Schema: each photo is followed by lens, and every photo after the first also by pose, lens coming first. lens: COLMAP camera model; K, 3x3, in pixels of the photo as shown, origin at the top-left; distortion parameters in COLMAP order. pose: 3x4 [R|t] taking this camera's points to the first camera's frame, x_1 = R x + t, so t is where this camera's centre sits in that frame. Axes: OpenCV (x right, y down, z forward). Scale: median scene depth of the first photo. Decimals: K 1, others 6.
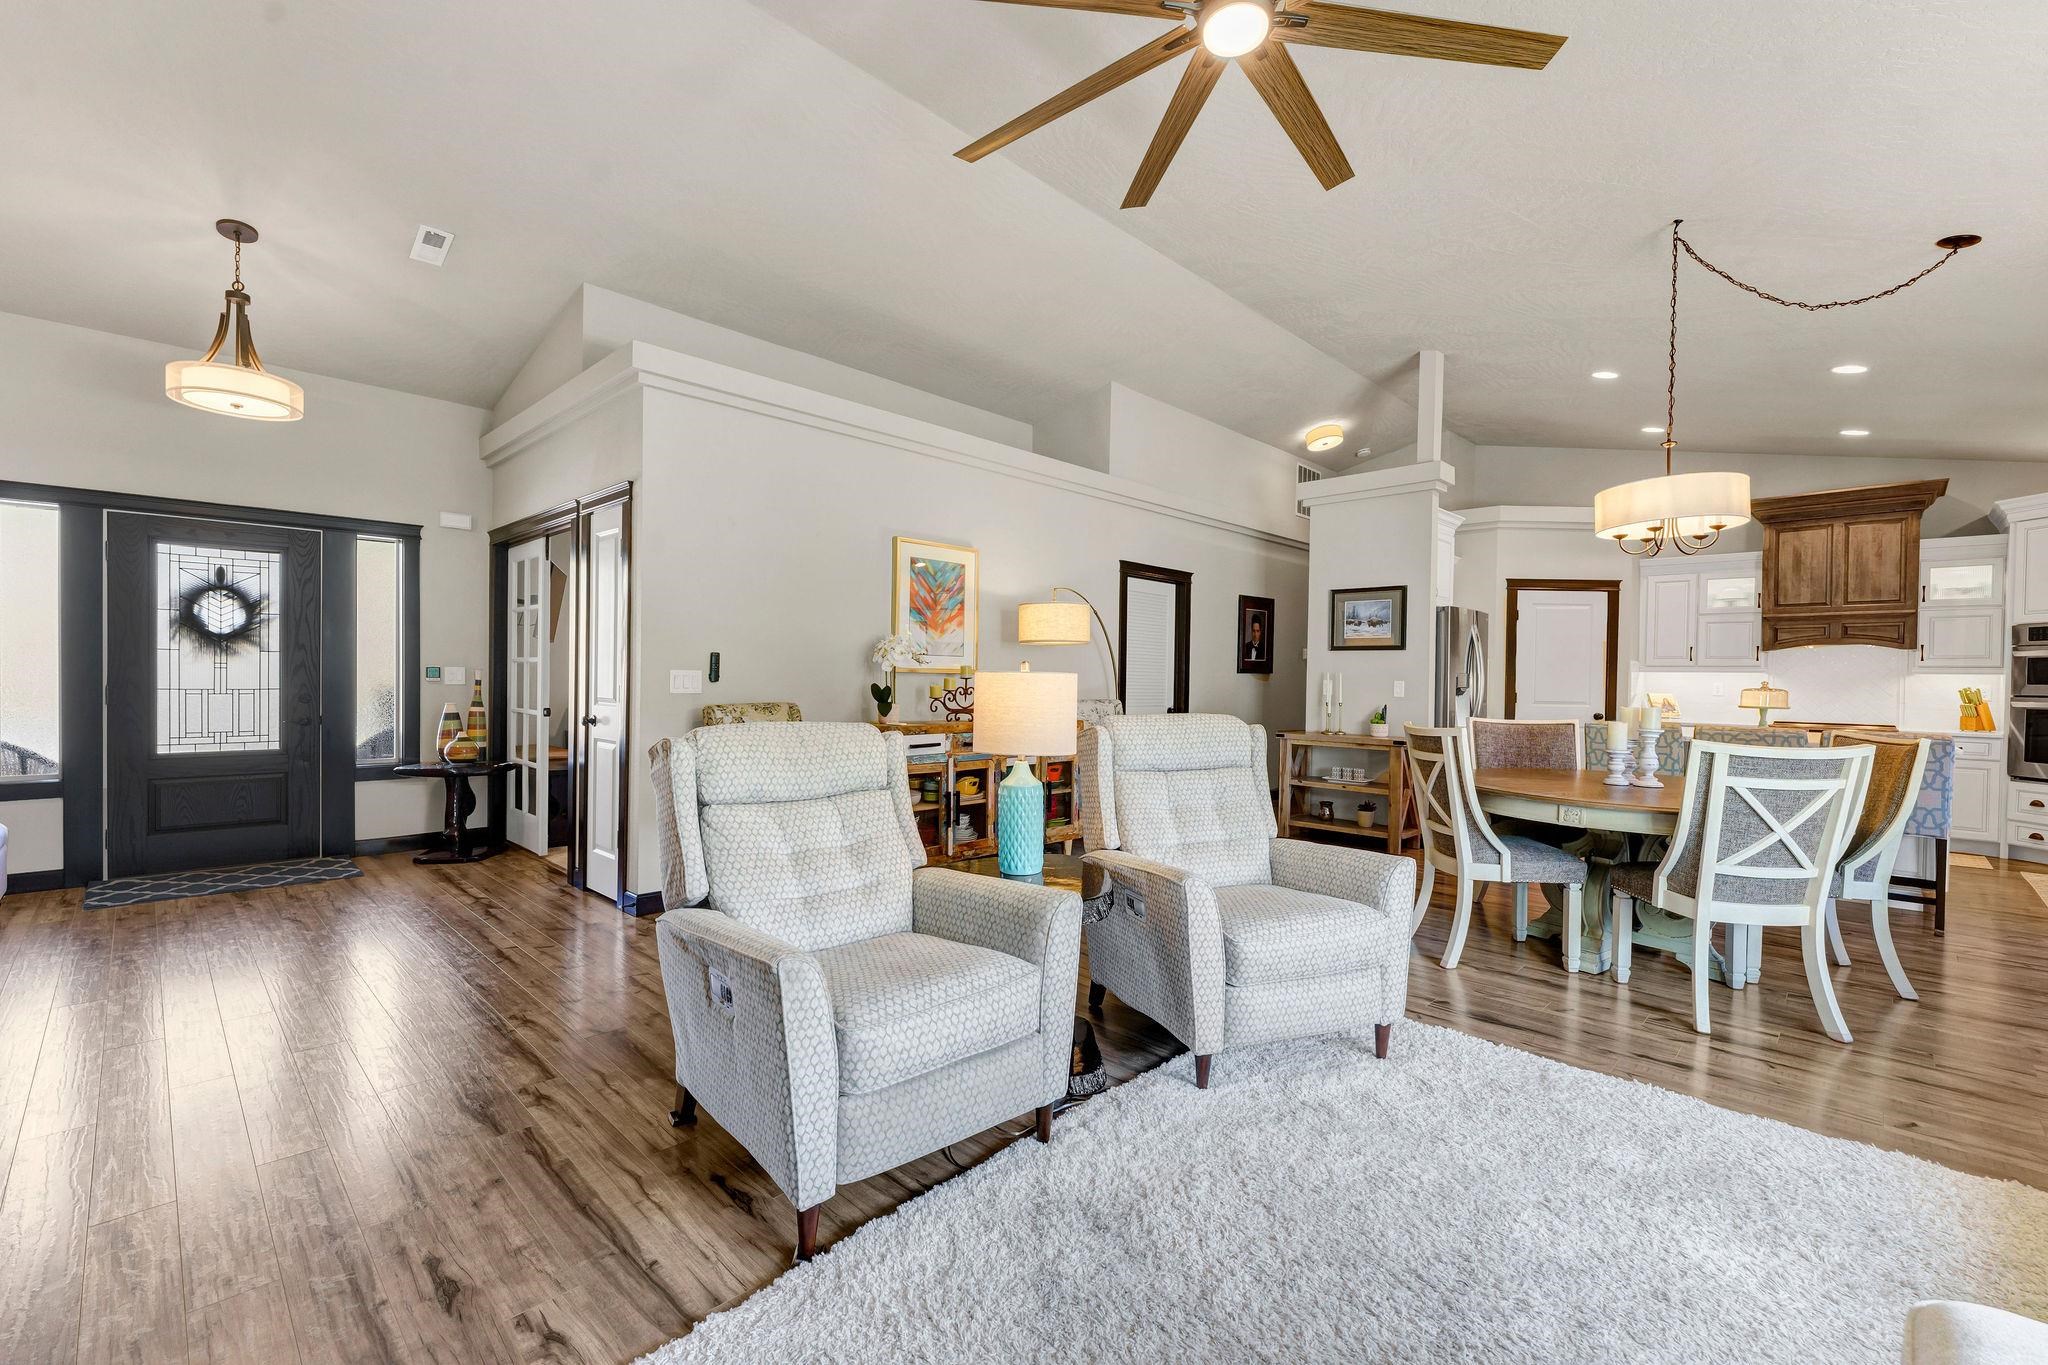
lens RADIAL K [[855.9, 0, 1034.4], [0, 855.9, 689.6], [0, 0, 1]] dist [0.000162, 0.000357]
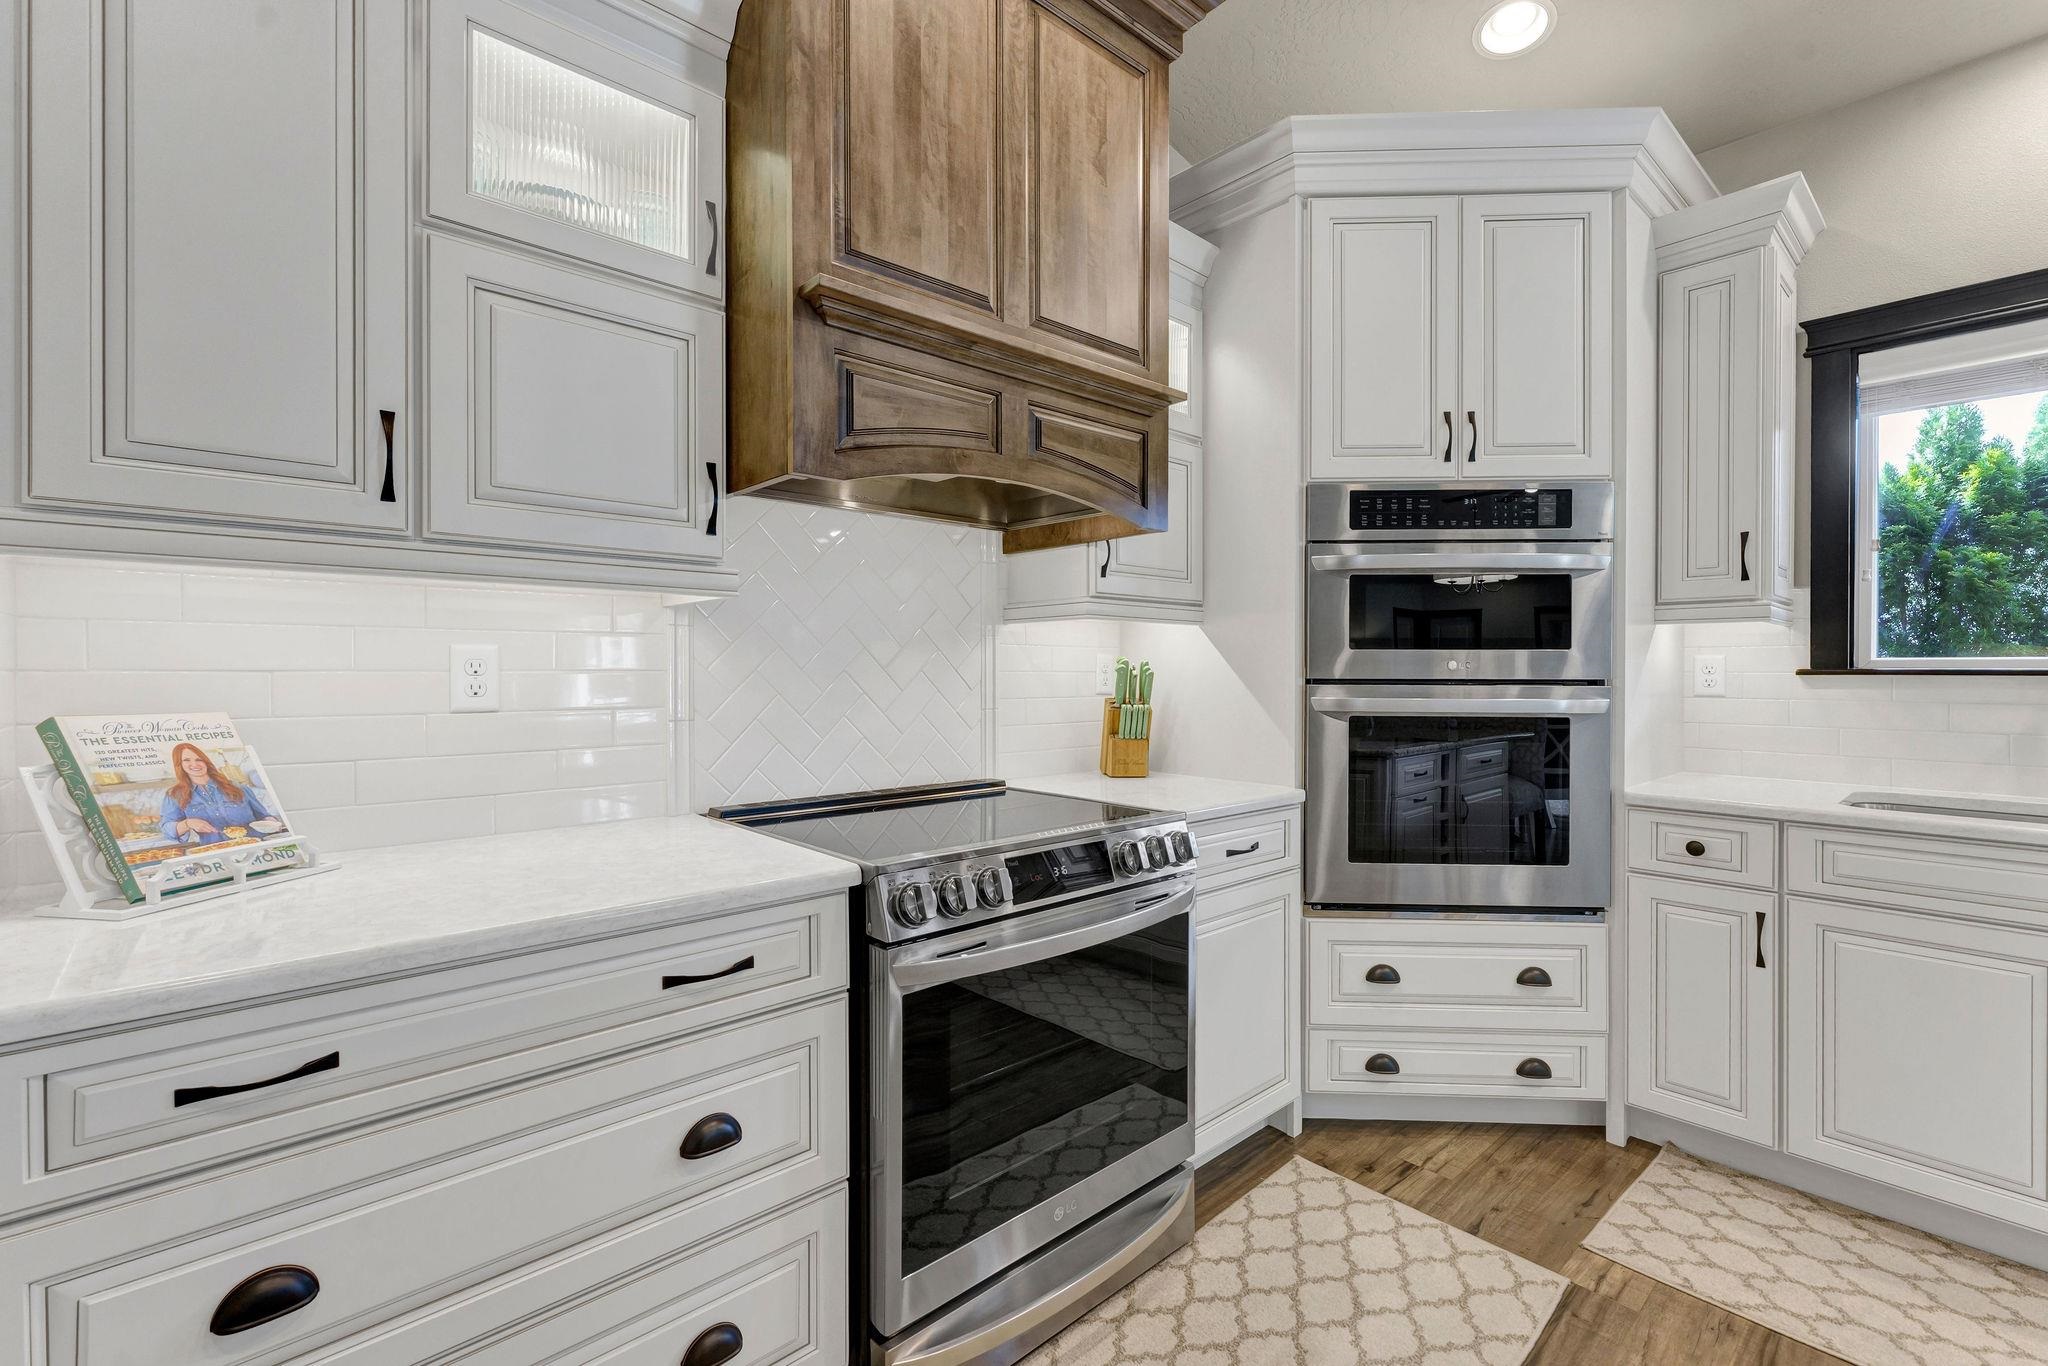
lens RADIAL K [[871.7, 0, 1018.3], [0, 871.7, 673.4], [0, 0, 1]] dist [0.000584, -0.000189]
pose [[0.056908, -0.018026, 0.998217, 0.701671], [0.014922, 0.999741, 0.017203, -0.003687], [-0.998268, 0.013917, 0.057162, 1.002423]]
